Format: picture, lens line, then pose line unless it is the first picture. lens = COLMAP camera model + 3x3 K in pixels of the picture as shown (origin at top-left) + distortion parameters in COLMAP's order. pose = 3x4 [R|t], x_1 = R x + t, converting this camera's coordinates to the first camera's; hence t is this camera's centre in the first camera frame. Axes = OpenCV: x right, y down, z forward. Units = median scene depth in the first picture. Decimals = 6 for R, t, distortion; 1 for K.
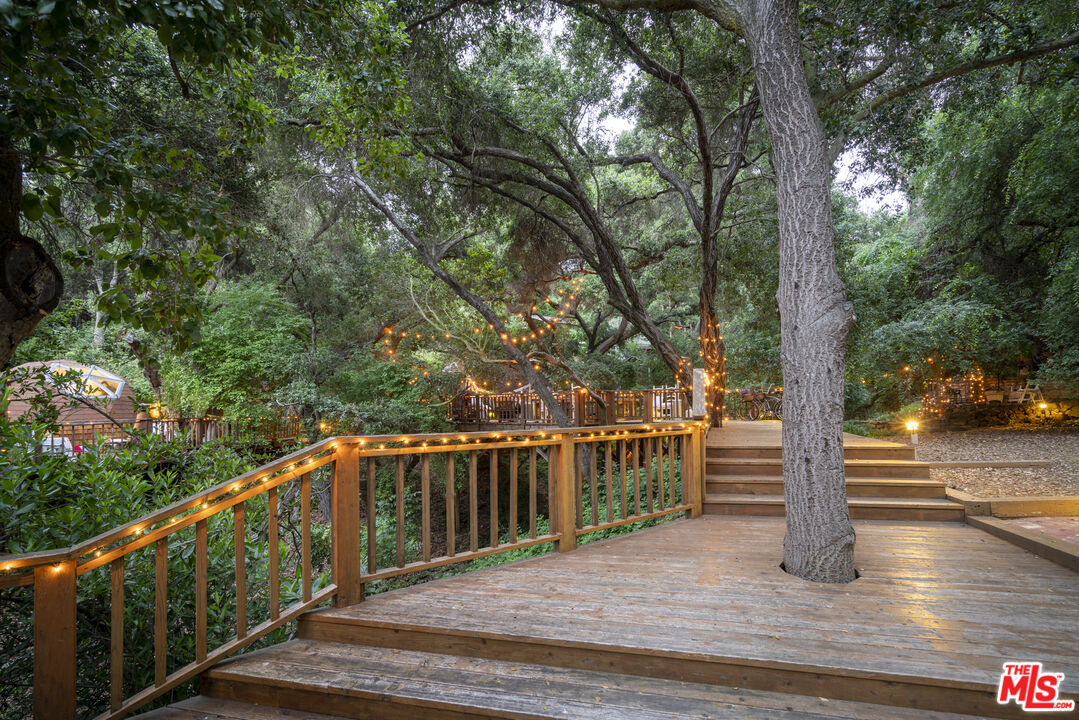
lens RADIAL K [[496.6, 0, 522.3], [0, 496.6, 361.5], [0, 0, 1]] dist [-0.001910, 0.001010]
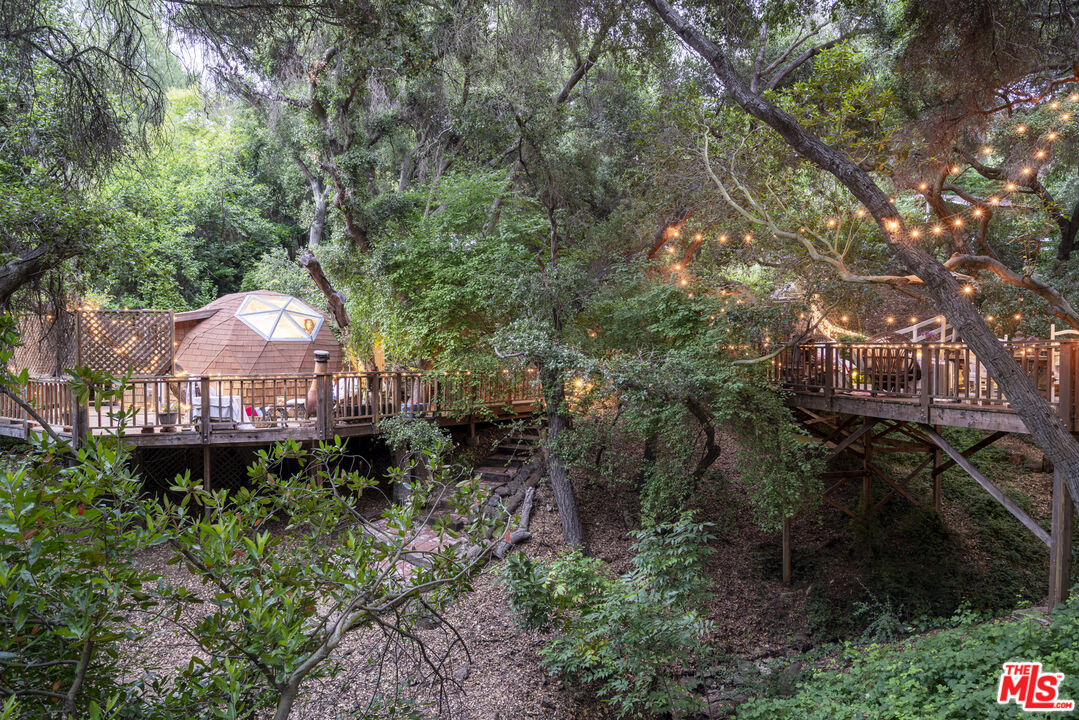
lens RADIAL K [[741.3, 0, 540.7], [0, 741.3, 369.4], [0, 0, 1]] dist [0.006253, 0.003711]
pose [[0.895125, 0.031267, -0.444718, -0.012406], [0.020632, 0.993564, 0.111381, -0.000060], [0.445338, -0.108875, 0.888718, 0.151466]]
